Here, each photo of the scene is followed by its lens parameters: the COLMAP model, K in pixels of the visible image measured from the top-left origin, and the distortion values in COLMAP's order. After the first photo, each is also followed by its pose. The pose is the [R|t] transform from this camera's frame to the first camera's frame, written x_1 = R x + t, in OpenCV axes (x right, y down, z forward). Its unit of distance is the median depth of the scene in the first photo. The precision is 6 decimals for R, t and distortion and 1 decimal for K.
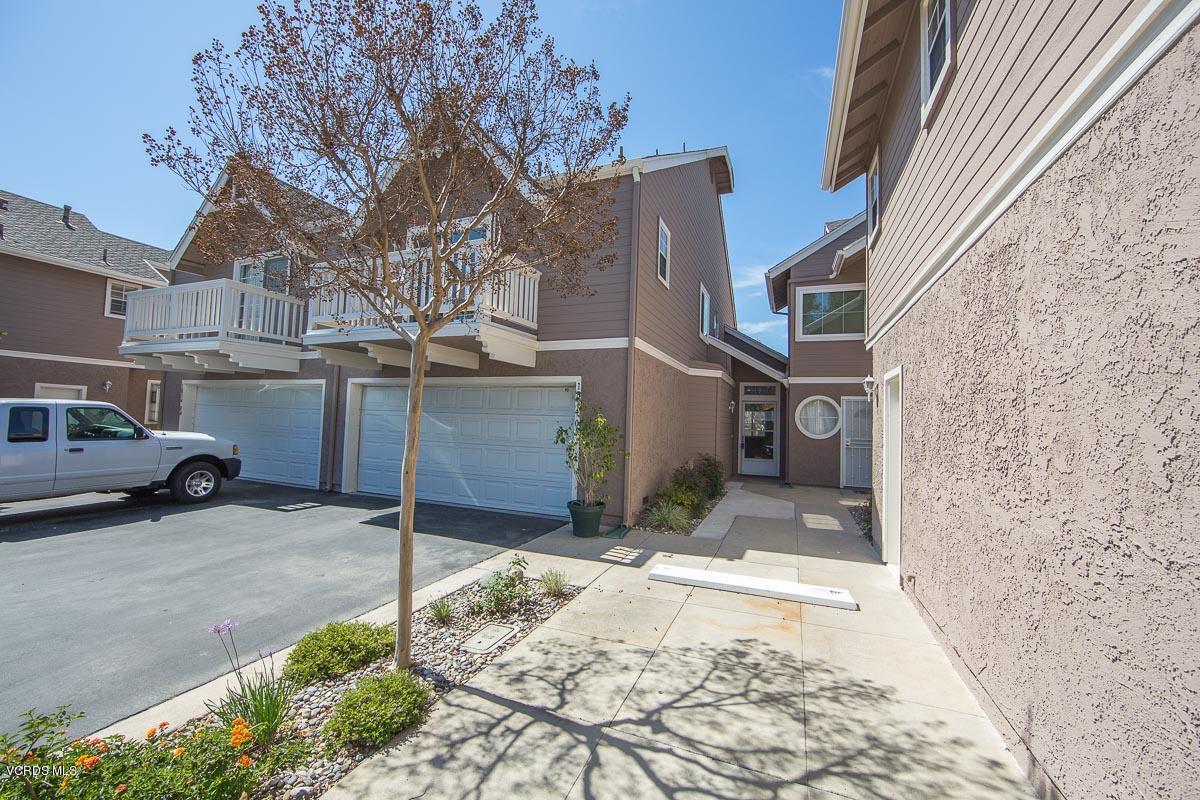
lens RADIAL K [[473.2, 0, 591.2], [0, 473.2, 399.0], [0, 0, 1]] dist [-0.017148, 0.004908]
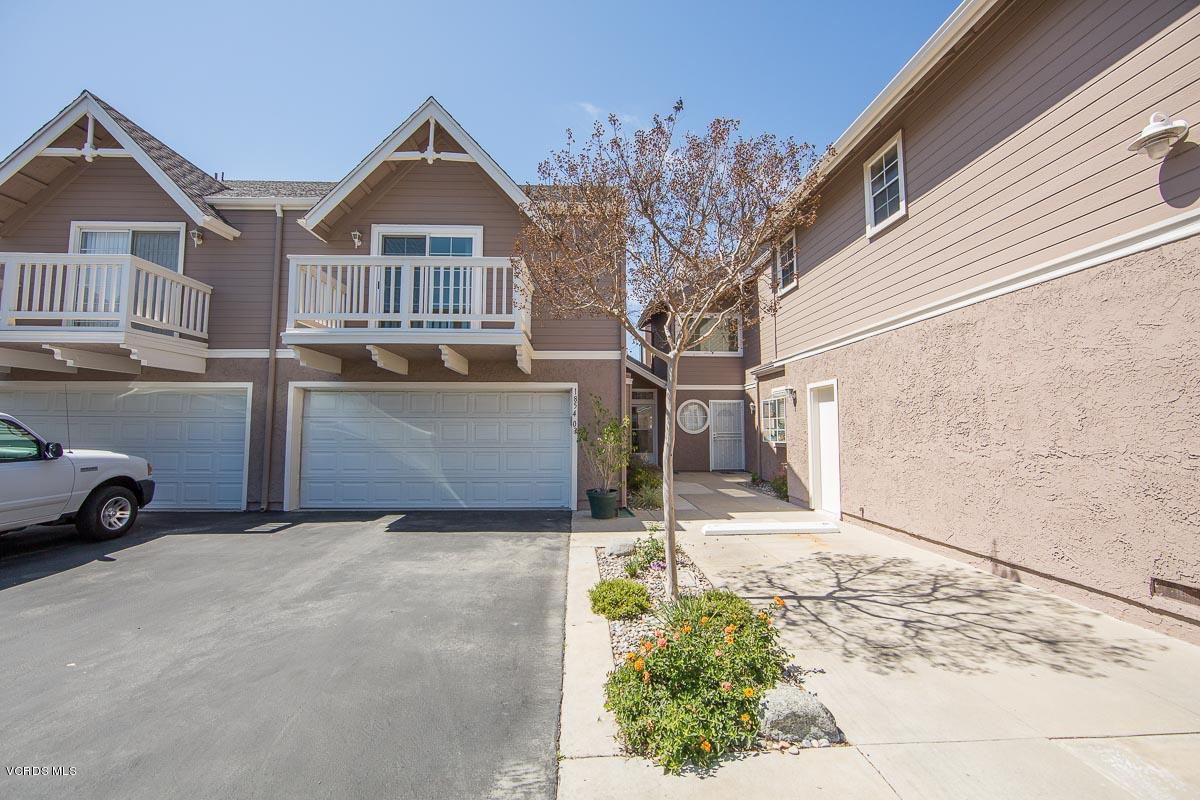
lens RADIAL K [[473.2, 0, 591.2], [0, 473.2, 399.0], [0, 0, 1]] dist [-0.017148, 0.004908]
pose [[0.907276, -0.003461, 0.420522, -1.114123], [0.008310, 0.999918, -0.009700, 0.006338], [-0.420454, 0.012296, 0.907230, -0.129384]]
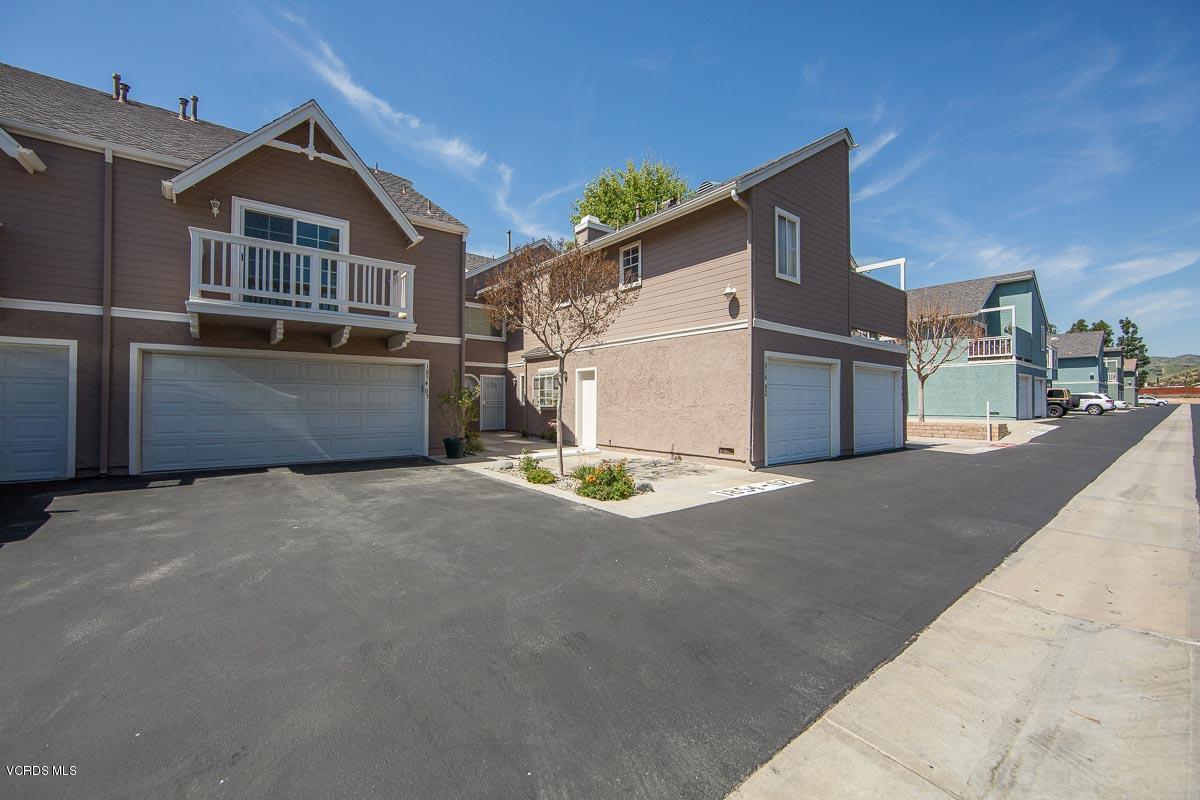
lens RADIAL K [[473.2, 0, 591.2], [0, 473.2, 399.0], [0, 0, 1]] dist [-0.017148, 0.004908]
pose [[0.491708, -0.022730, 0.870463, -2.535712], [-0.028993, 0.998678, 0.042456, -0.005071], [-0.870277, -0.046114, 0.490399, -0.452887]]
